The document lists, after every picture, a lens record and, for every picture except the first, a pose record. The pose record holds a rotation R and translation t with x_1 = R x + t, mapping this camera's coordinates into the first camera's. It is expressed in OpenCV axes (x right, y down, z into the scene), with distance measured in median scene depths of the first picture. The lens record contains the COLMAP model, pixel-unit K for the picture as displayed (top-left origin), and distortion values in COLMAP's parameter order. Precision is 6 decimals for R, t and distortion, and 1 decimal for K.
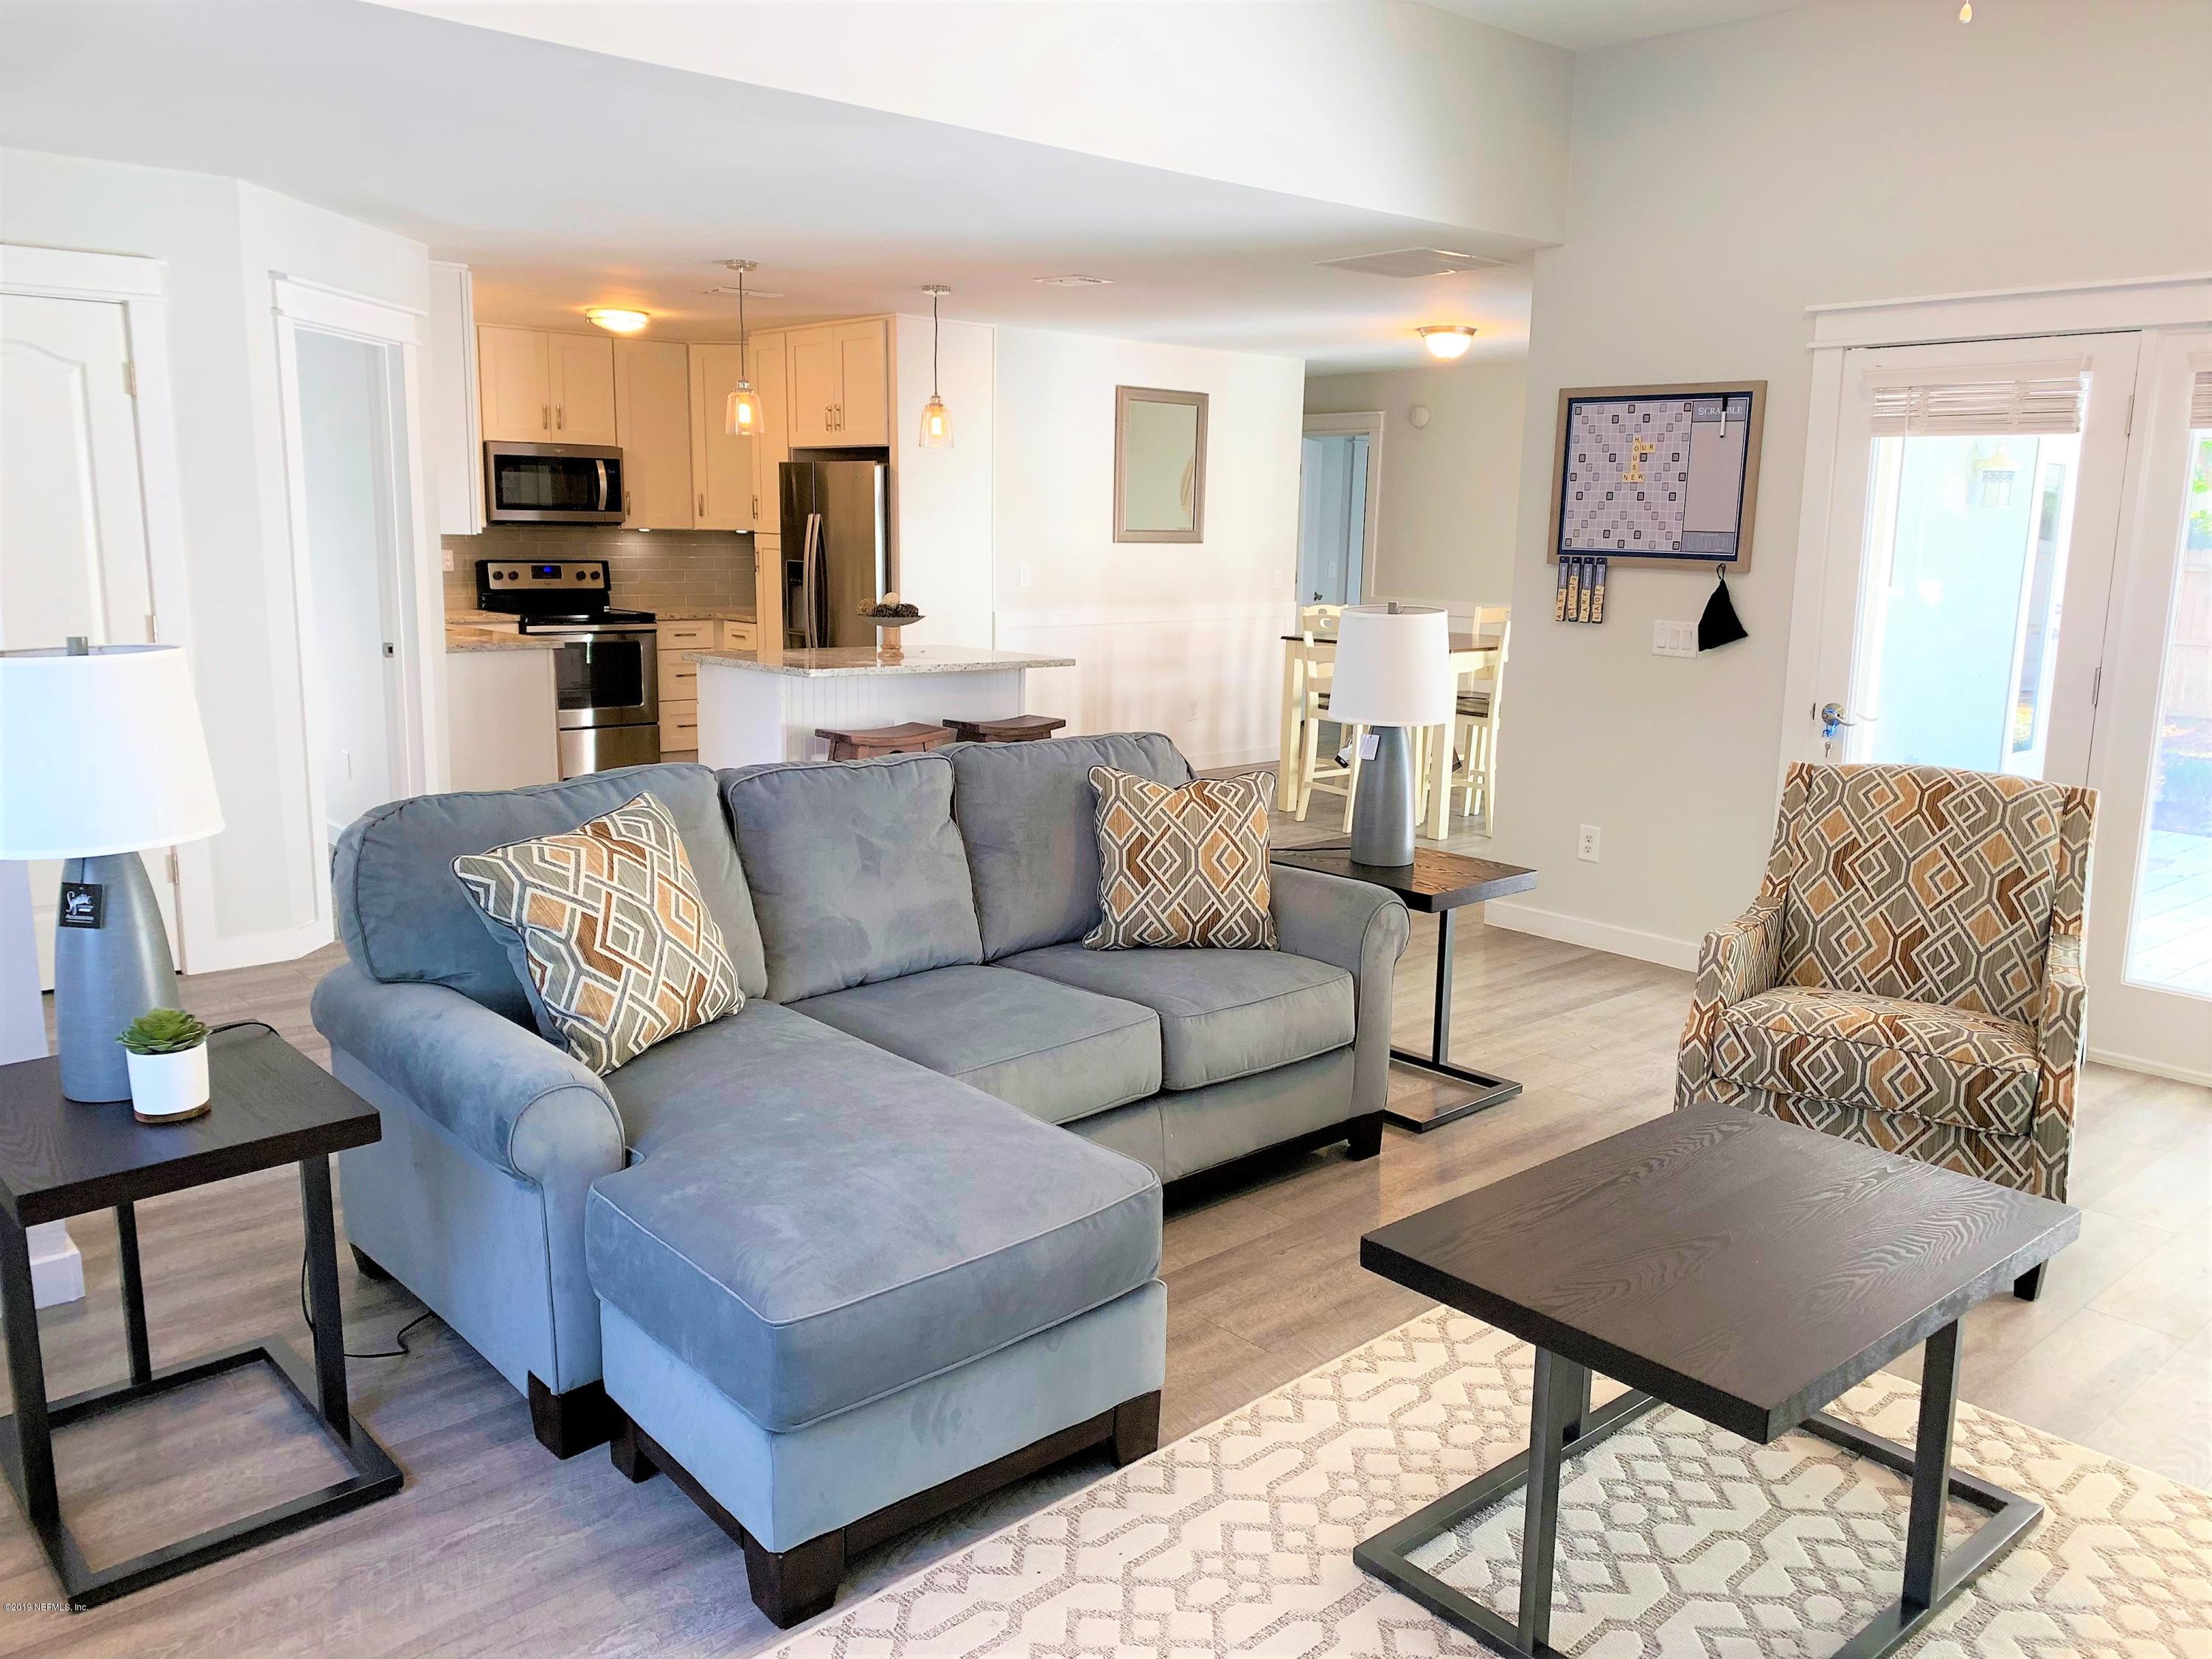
lens RADIAL K [[1686.3, 0, 1104.9], [0, 1686.3, 841.8], [0, 0, 1]] dist [0.036681, -0.037518]
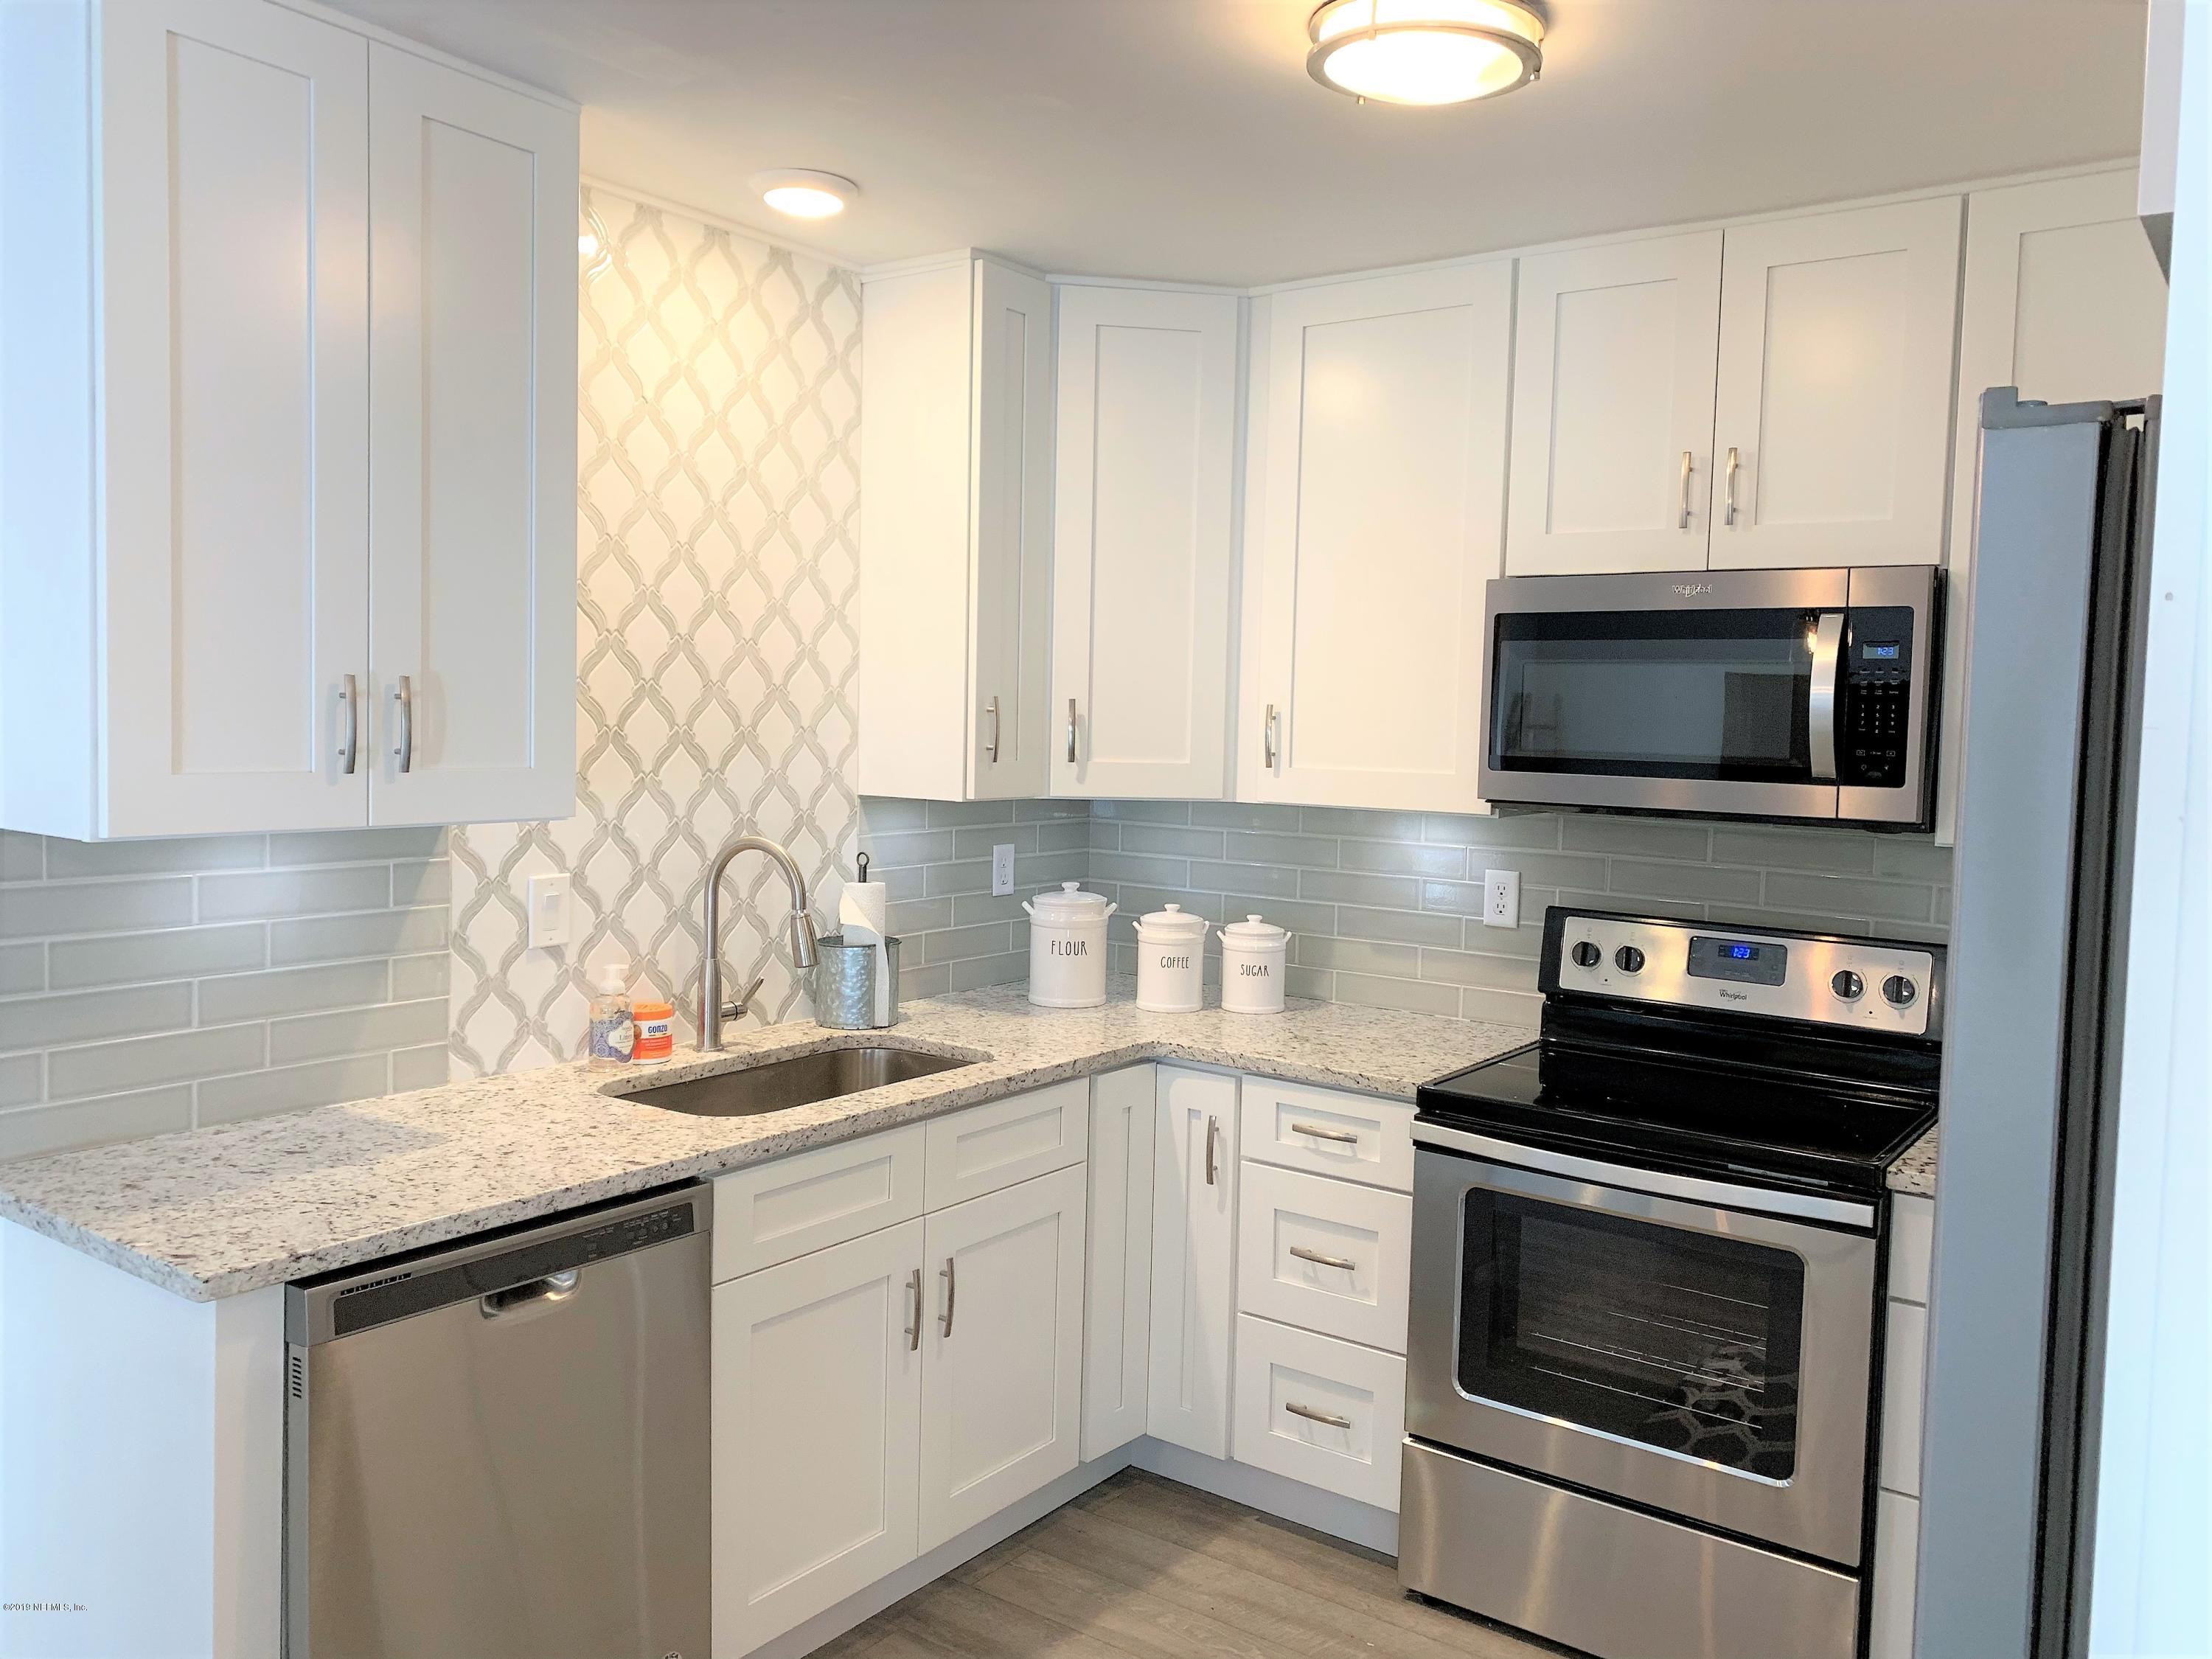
lens RADIAL K [[1686.3, 0, 1100.5], [0, 1686.3, 790.5], [0, 0, 1]] dist [0.036681, -0.037518]
pose [[0.201332, 0.034034, -0.978932, -0.055201], [-0.207523, 0.978192, -0.008672, -0.284722], [0.957288, 0.204897, 0.204004, 1.409283]]
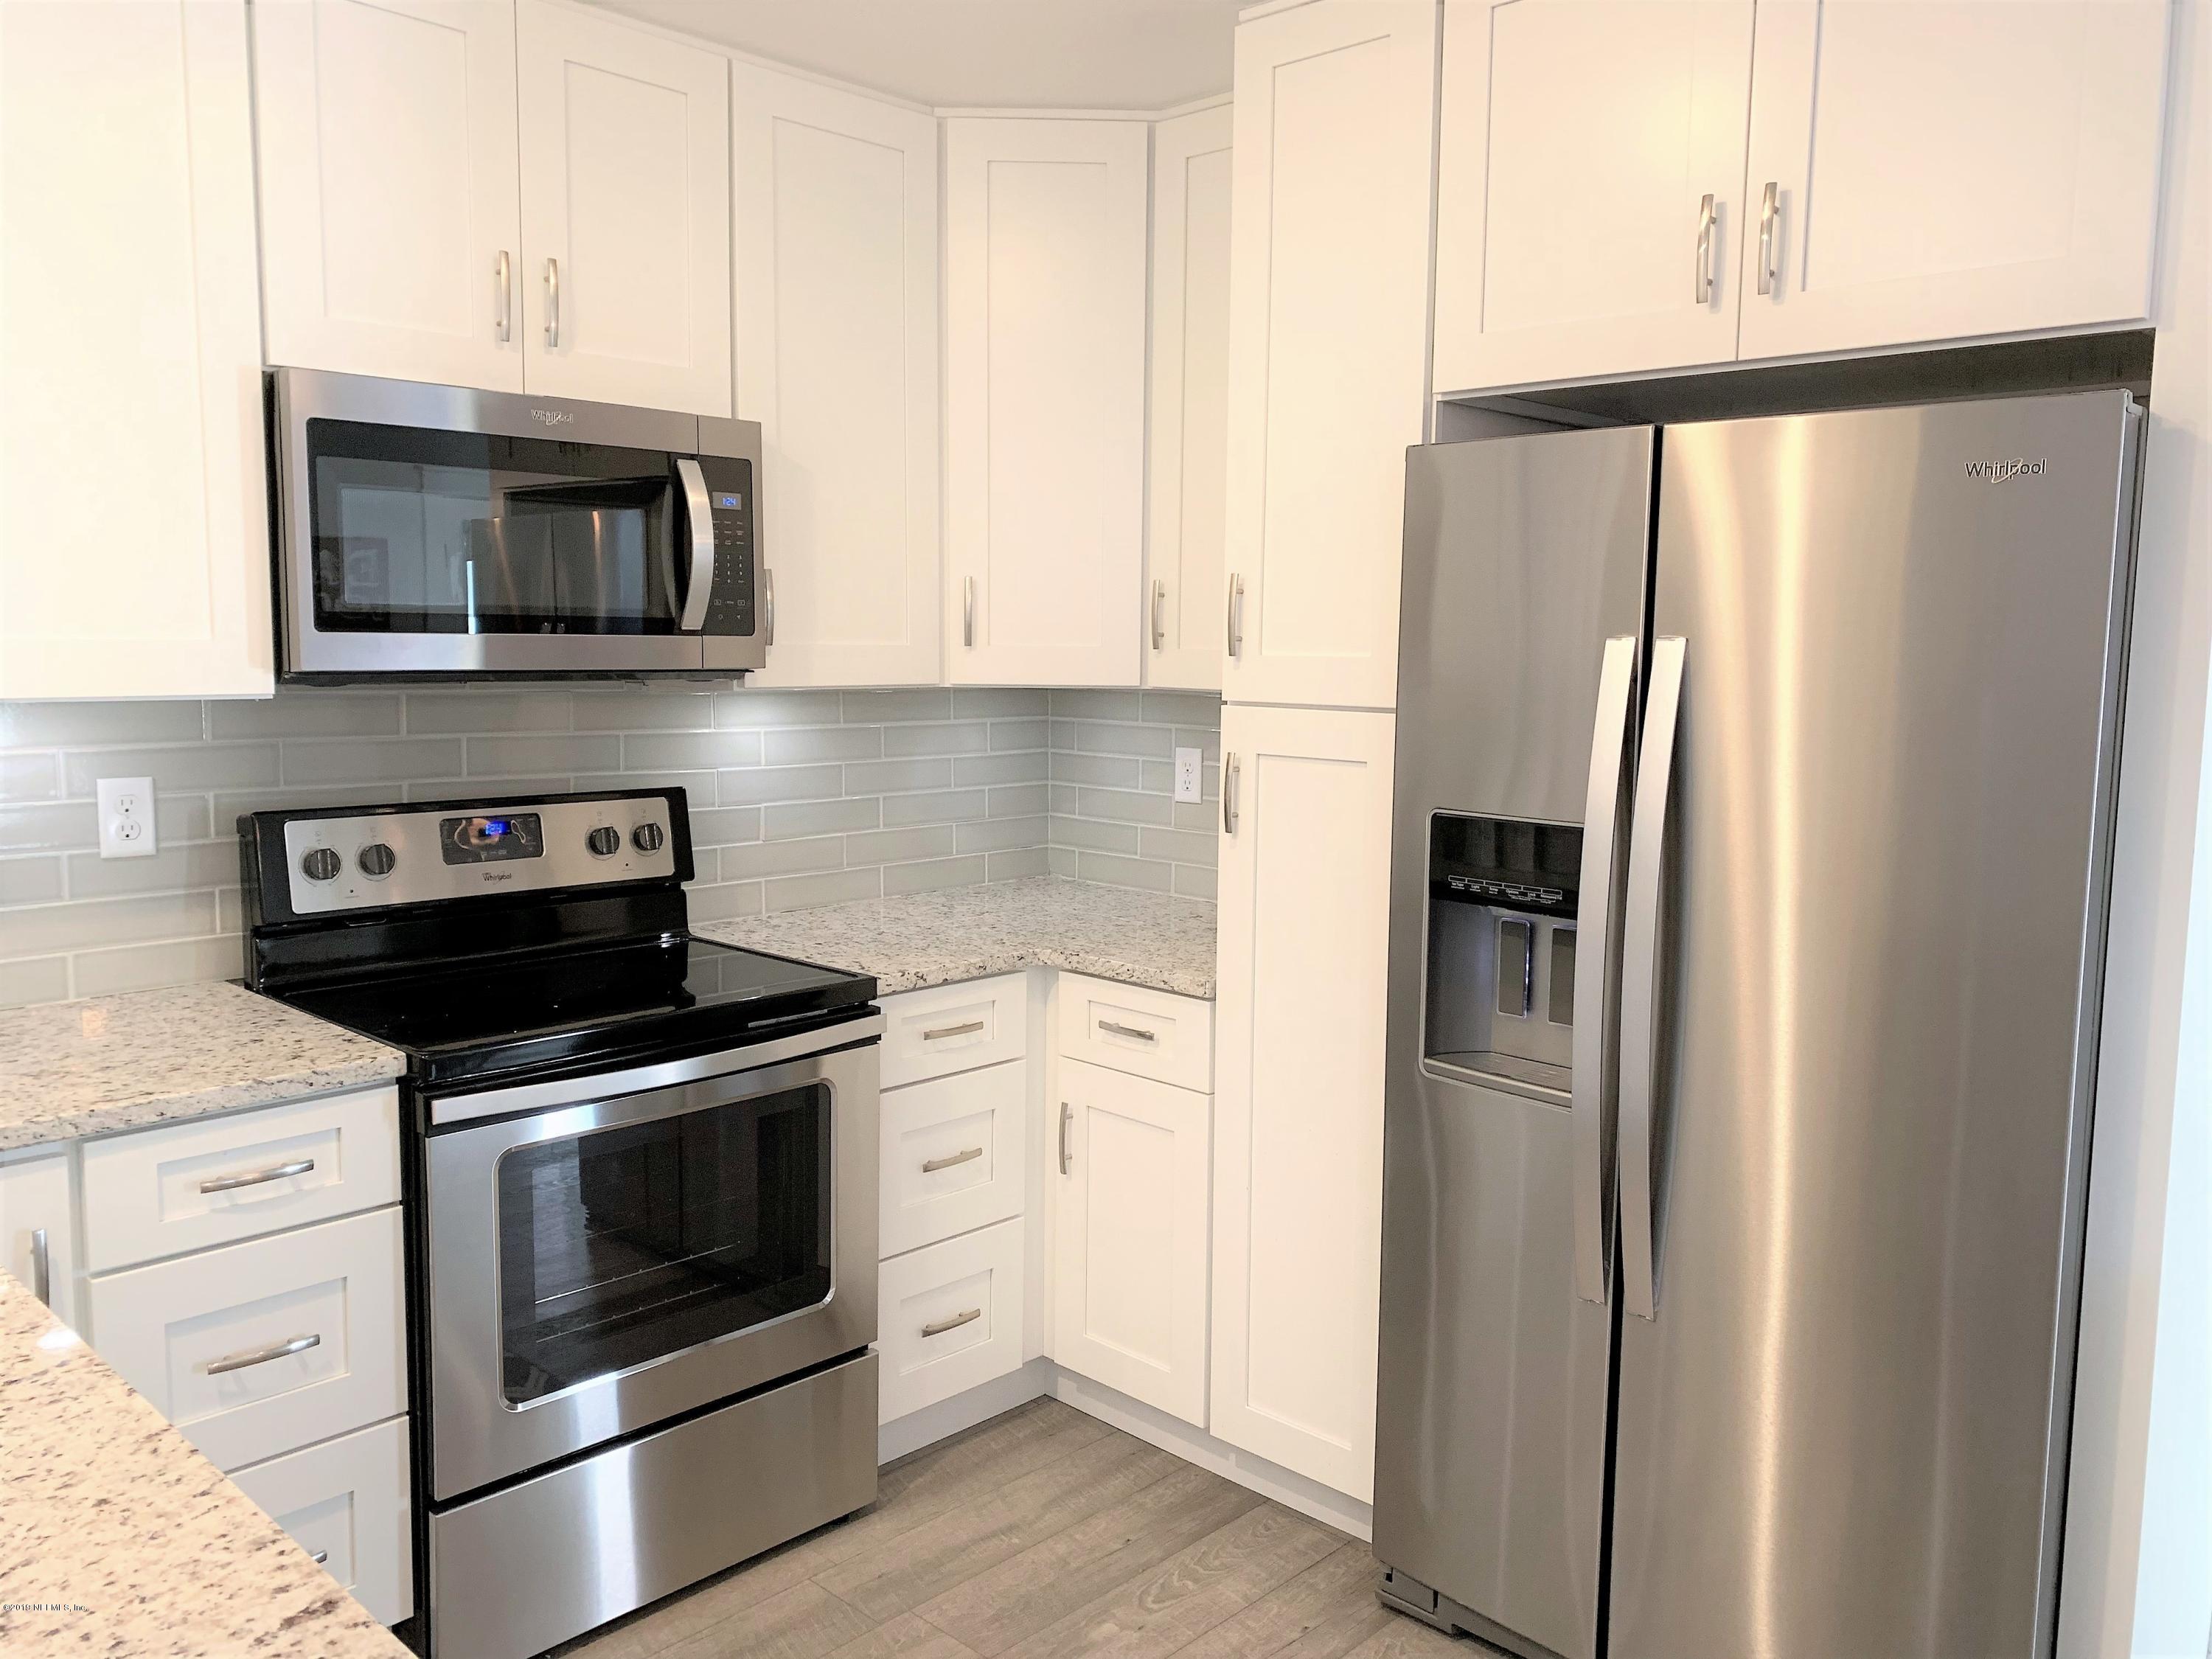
lens RADIAL K [[1686.3, 0, 1133.7], [0, 1686.3, 819.4], [0, 0, 1]] dist [0.036681, -0.037518]
pose [[0.995564, -0.017887, 0.092369, -0.427799], [0.025269, 0.996524, -0.079379, -0.237472], [-0.090628, 0.081361, 0.992556, 1.212225]]
